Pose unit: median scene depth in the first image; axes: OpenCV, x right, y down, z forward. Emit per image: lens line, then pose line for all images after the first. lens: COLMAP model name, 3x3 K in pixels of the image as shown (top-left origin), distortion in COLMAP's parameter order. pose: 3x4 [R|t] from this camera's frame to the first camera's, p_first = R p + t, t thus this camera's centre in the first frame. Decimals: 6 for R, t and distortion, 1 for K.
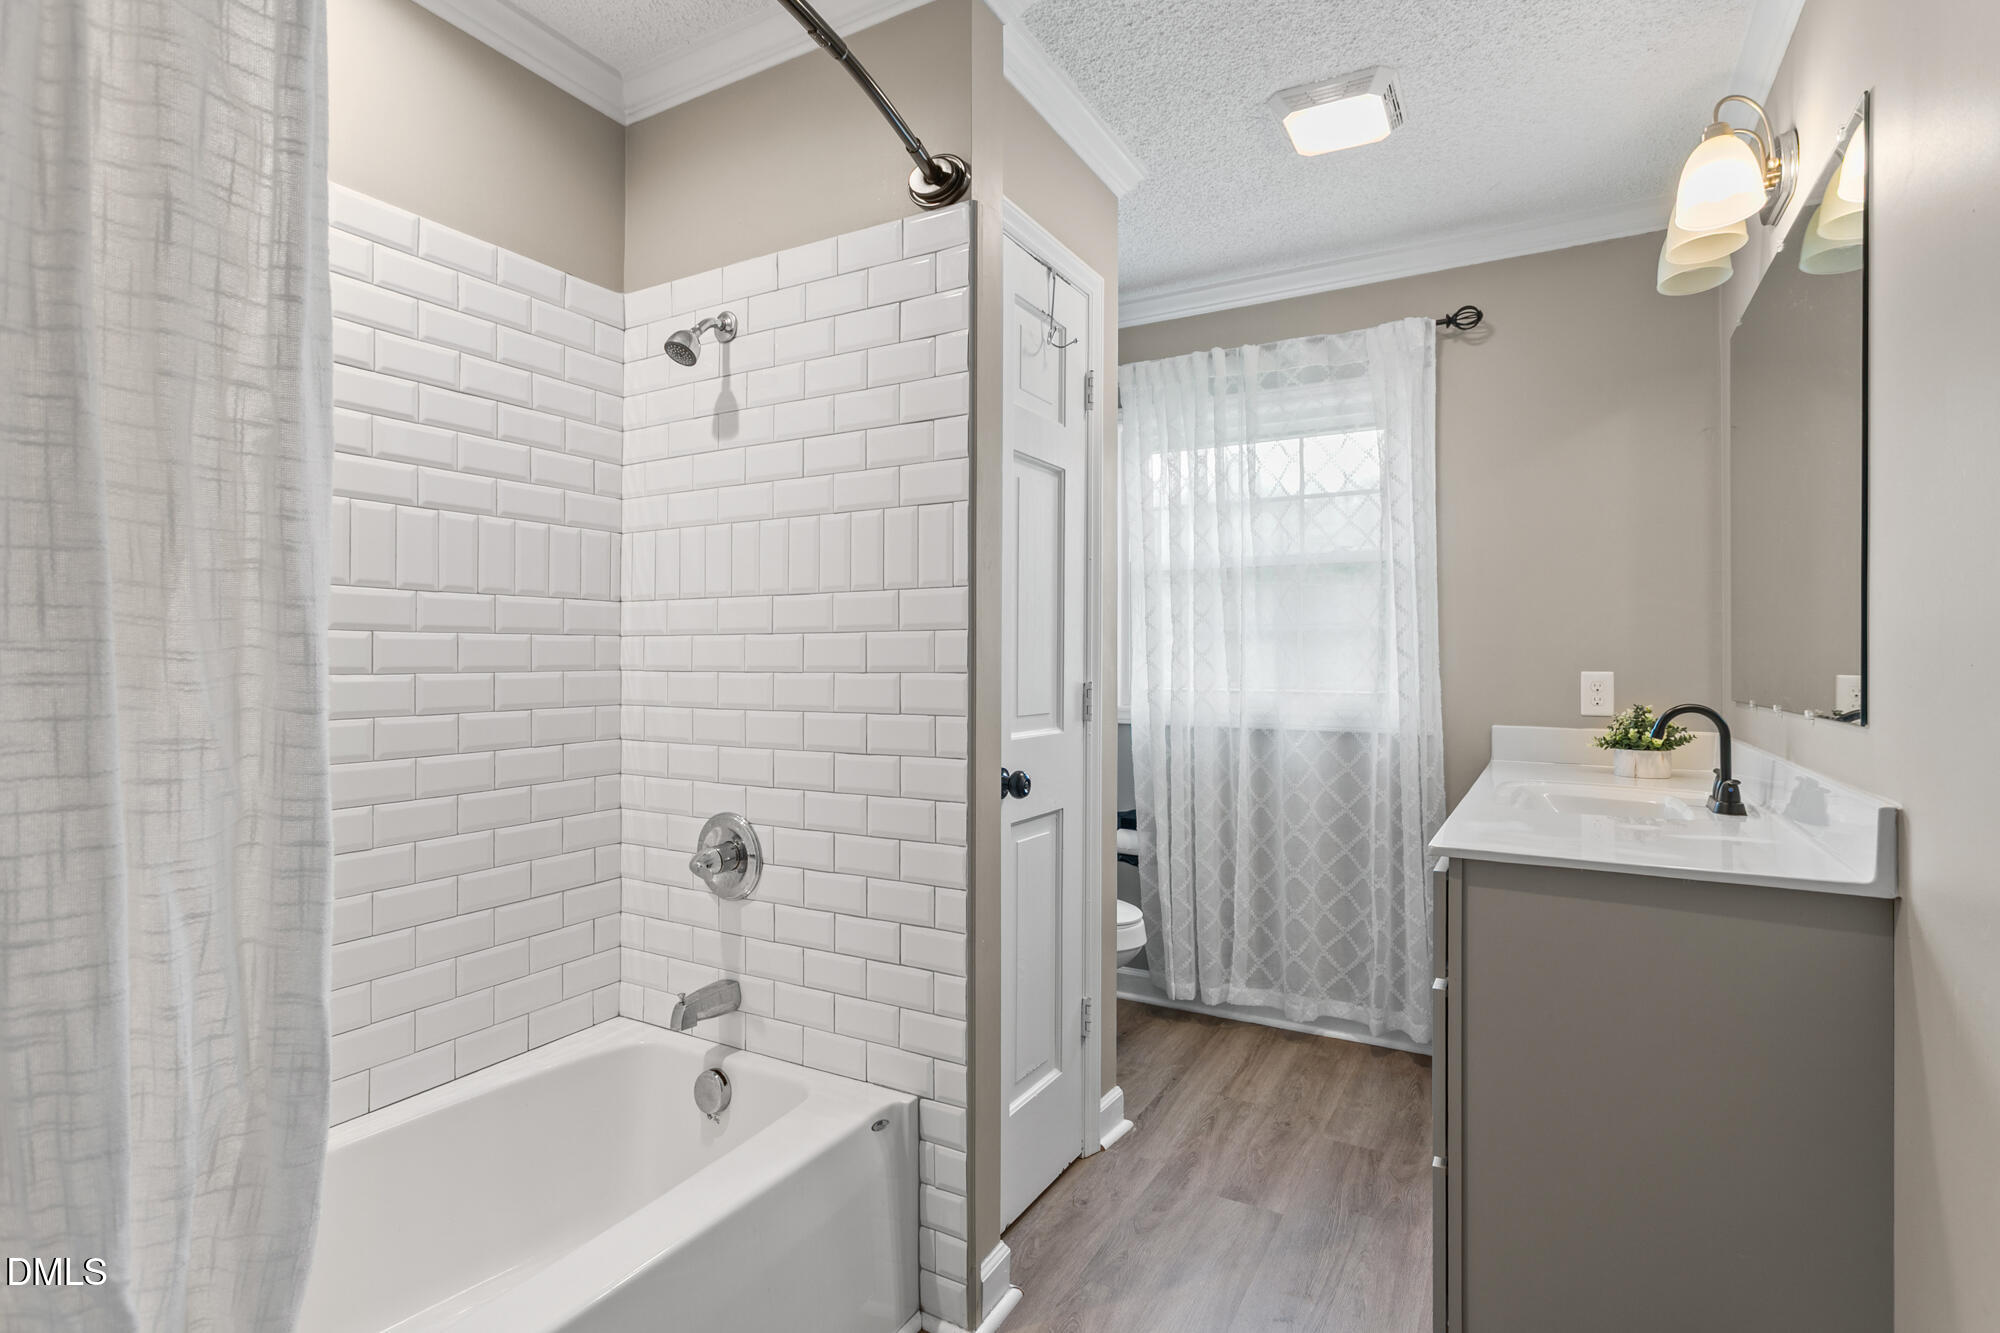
lens RADIAL K [[974.8, 0, 1000.0], [0, 974.8, 666.5], [0, 0, 1]] dist [-0.000960, -0.000108]
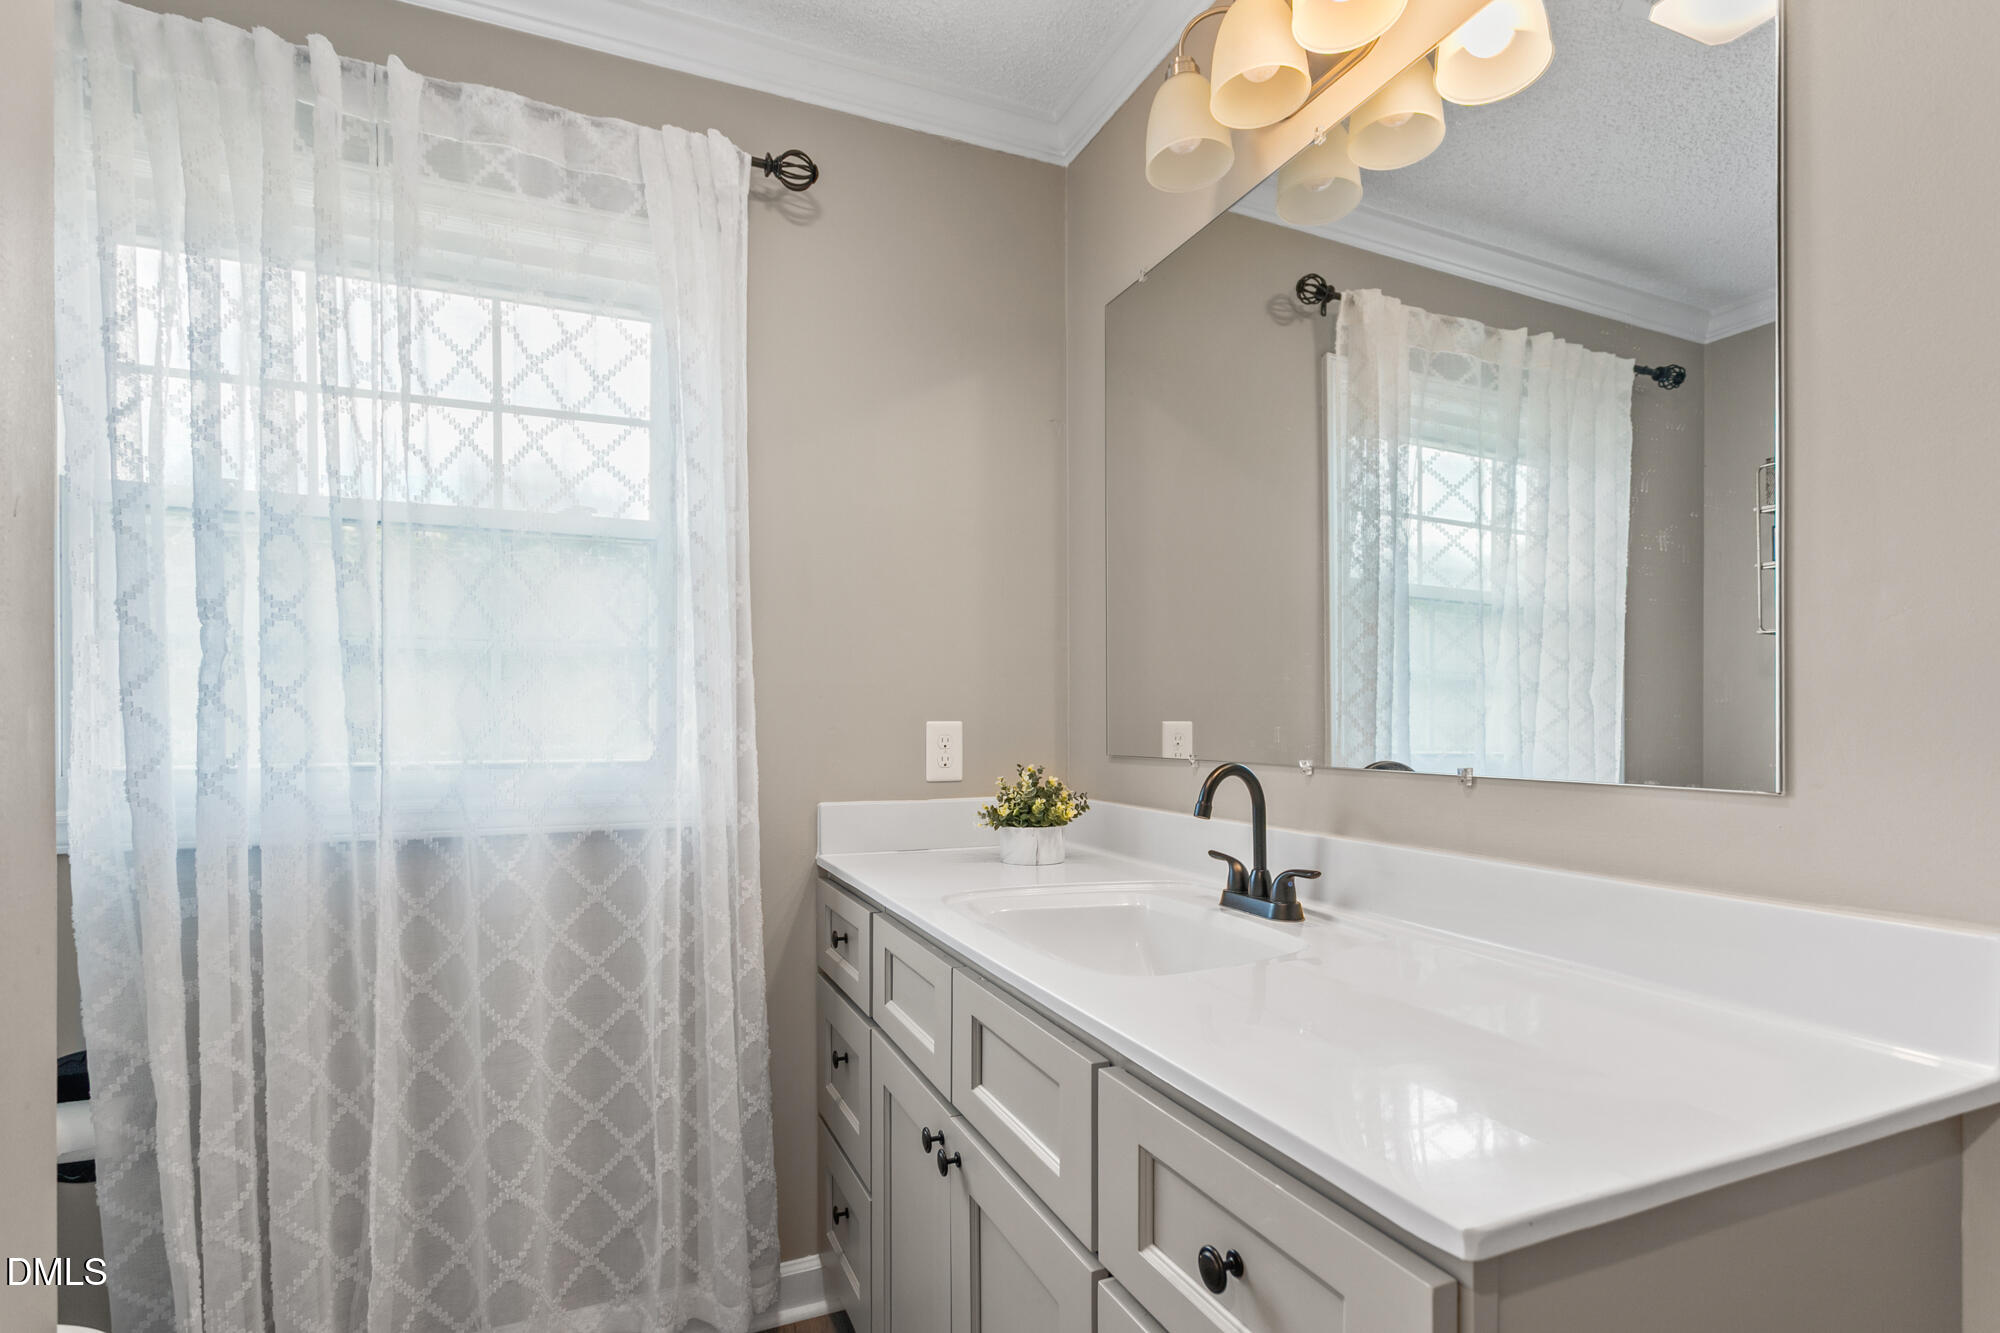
lens RADIAL K [[934.9, 0, 999.9], [0, 934.9, 720.5], [0, 0, 1]] dist [-0.002877, -0.000257]
pose [[0.618191, -0.000524, 0.786028, 0.071148], [0.010865, 0.999910, -0.007879, 0.009228], [-0.785953, 0.013411, 0.618141, 0.468701]]
